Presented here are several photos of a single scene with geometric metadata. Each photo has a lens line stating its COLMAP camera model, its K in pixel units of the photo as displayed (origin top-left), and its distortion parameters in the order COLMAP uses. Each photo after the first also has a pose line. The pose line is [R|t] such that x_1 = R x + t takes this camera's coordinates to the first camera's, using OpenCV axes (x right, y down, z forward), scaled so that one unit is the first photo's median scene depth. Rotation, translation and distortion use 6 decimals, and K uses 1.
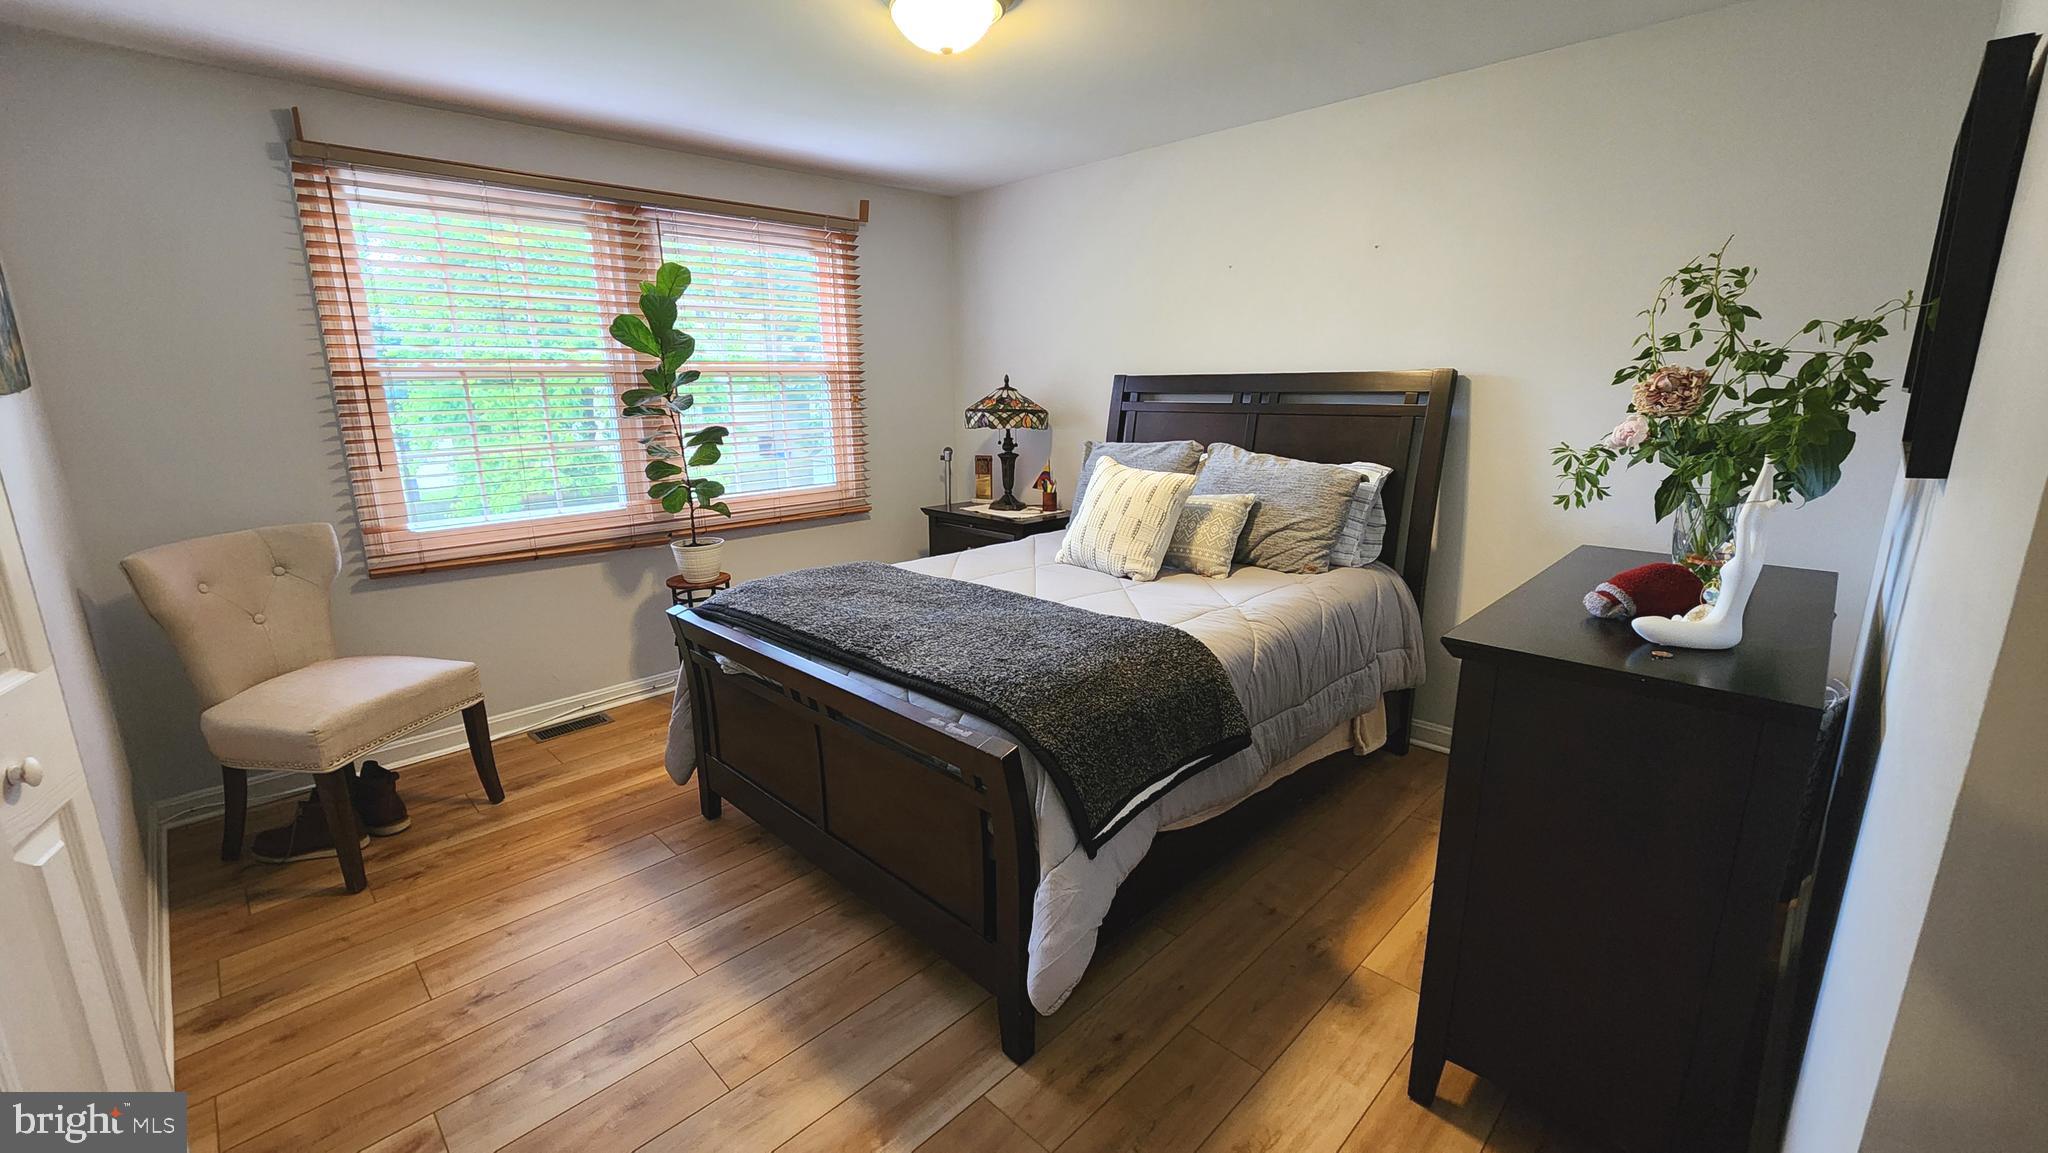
lens RADIAL K [[840.0, 0, 1008.3], [0, 840.0, 566.8], [0, 0, 1]] dist [0.001314, -0.000700]
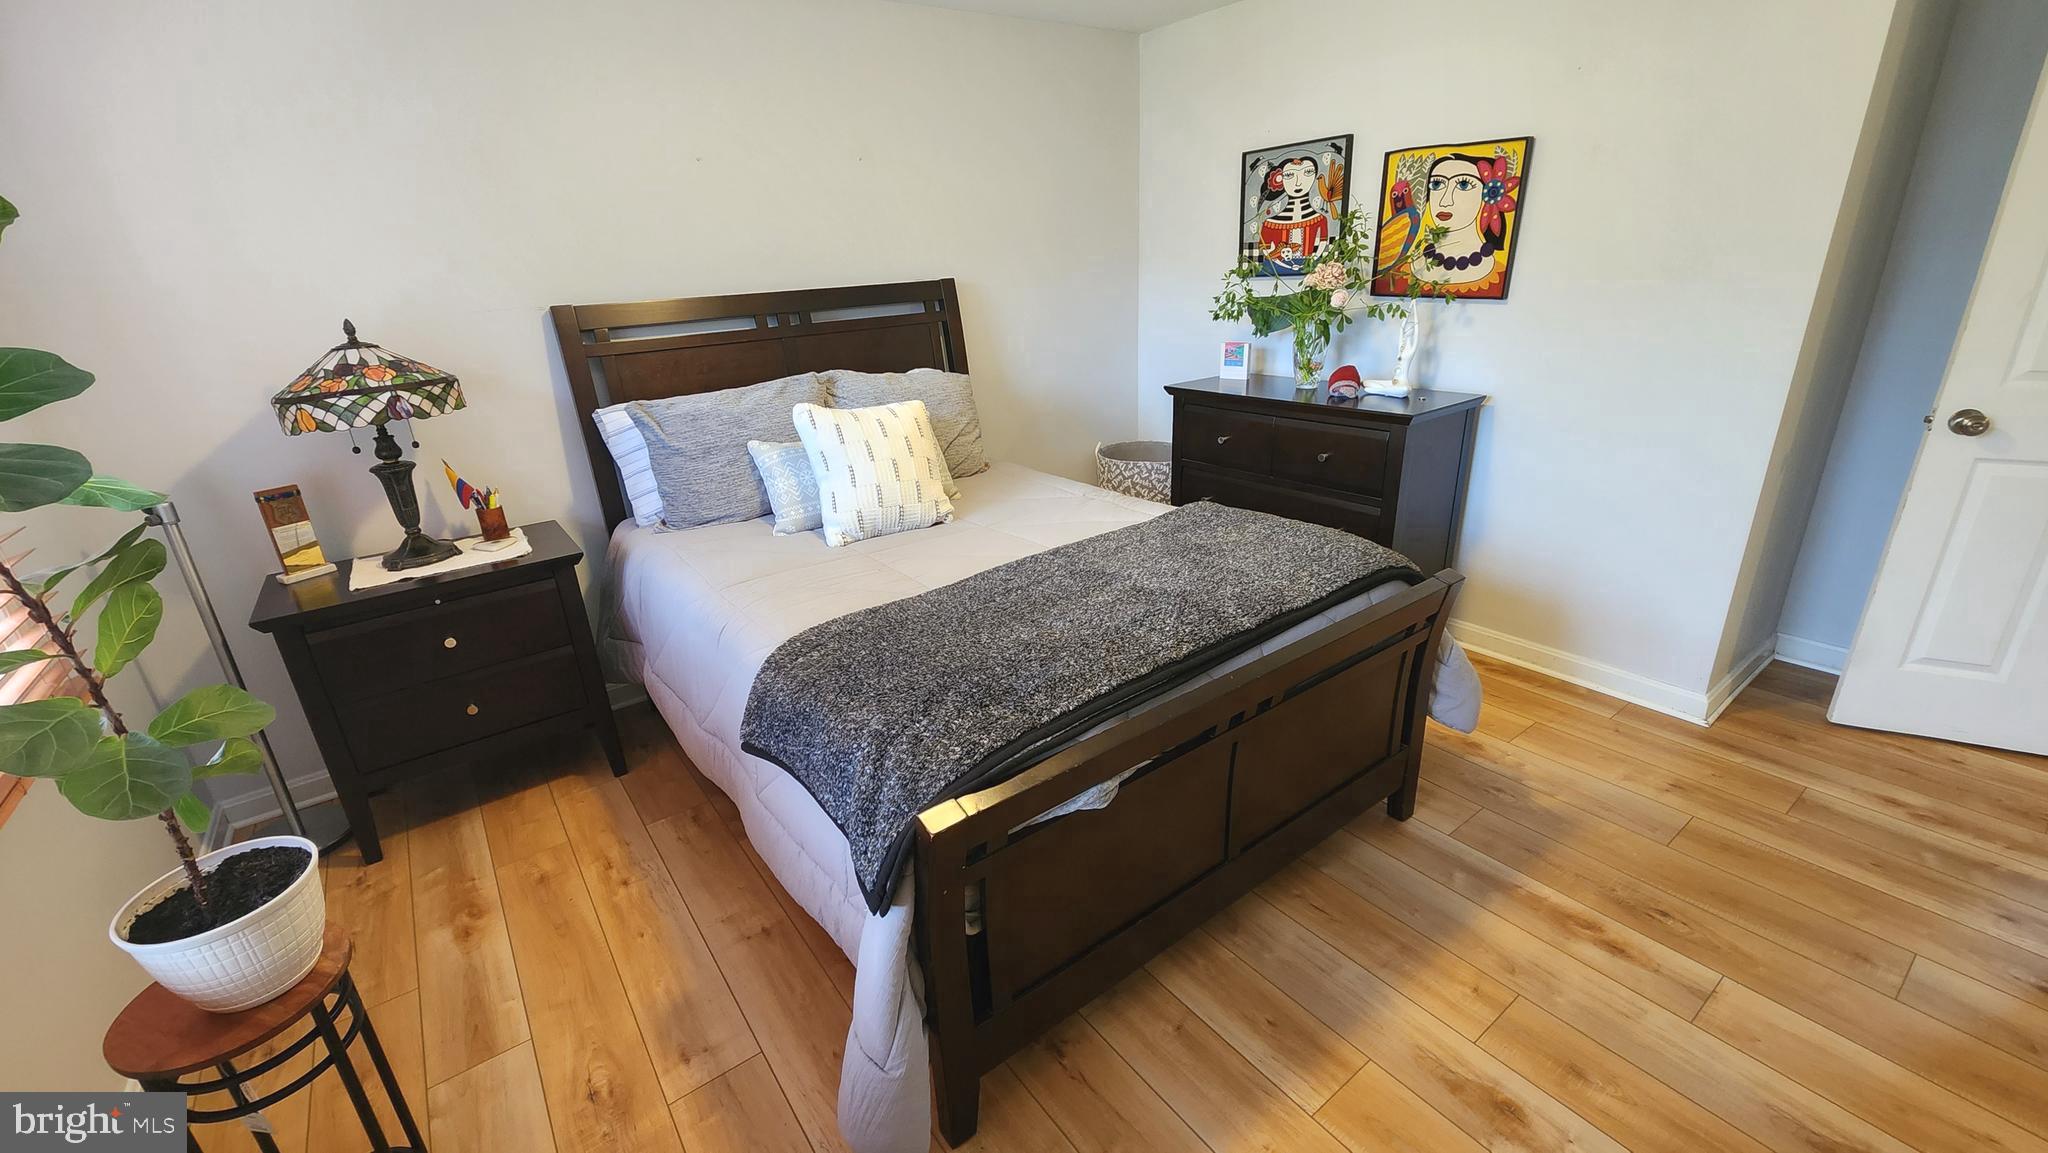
lens RADIAL K [[840.0, 0, 1013.3], [0, 840.0, 571.2], [0, 0, 1]] dist [0.001314, -0.000700]
pose [[0.149318, -0.344400, 0.926873, -0.973220], [0.263927, 0.917254, 0.298308, -0.260396], [-0.952915, 0.200084, 0.227859, 1.019188]]
